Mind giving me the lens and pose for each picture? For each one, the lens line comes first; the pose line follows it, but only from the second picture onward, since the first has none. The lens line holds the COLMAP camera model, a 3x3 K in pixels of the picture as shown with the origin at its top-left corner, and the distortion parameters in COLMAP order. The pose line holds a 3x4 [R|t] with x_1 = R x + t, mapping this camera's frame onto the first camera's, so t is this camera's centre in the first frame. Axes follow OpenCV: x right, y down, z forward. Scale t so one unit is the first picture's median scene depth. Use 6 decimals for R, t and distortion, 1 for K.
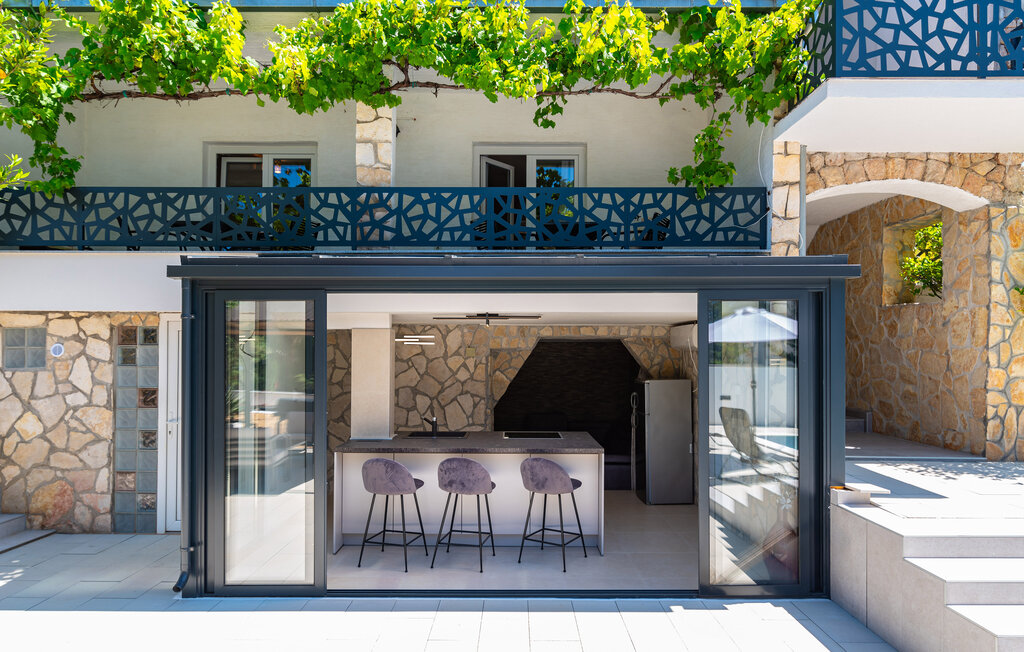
lens RADIAL K [[631.0, 0, 510.8], [0, 631.0, 346.3], [0, 0, 1]] dist [-0.000801, -0.000380]
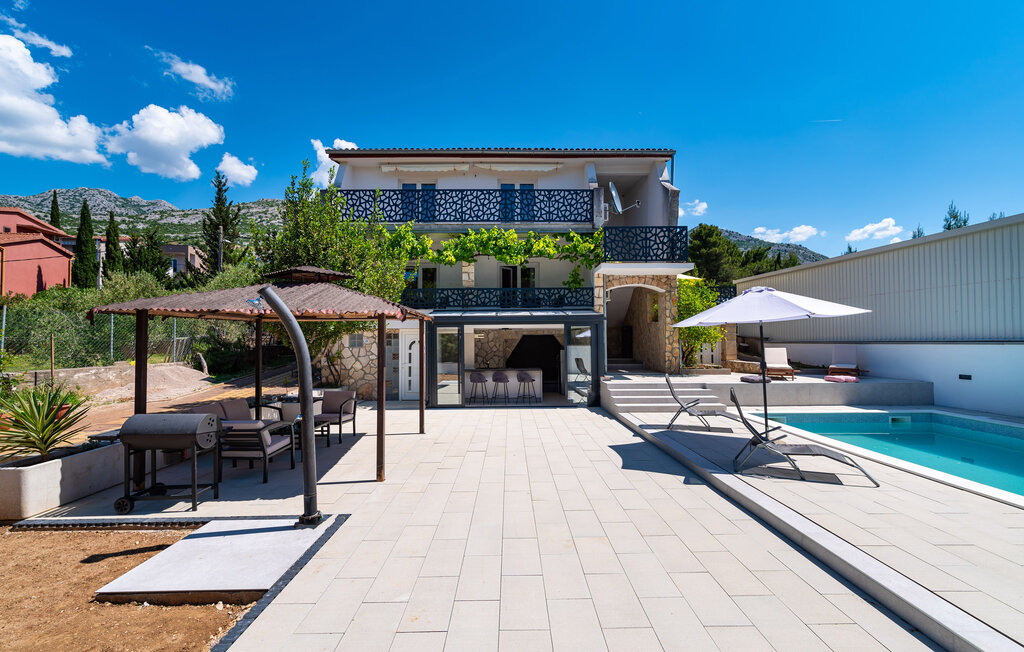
lens RADIAL K [[409.4, 0, 517.9], [0, 409.4, 341.2], [0, 0, 1]] dist [-0.029467, 0.000094]
pose [[0.999653, -0.011157, 0.023853, -0.025215], [0.010831, 0.999847, 0.013726, -0.014091], [-0.024003, -0.013462, 0.999621, -1.045117]]
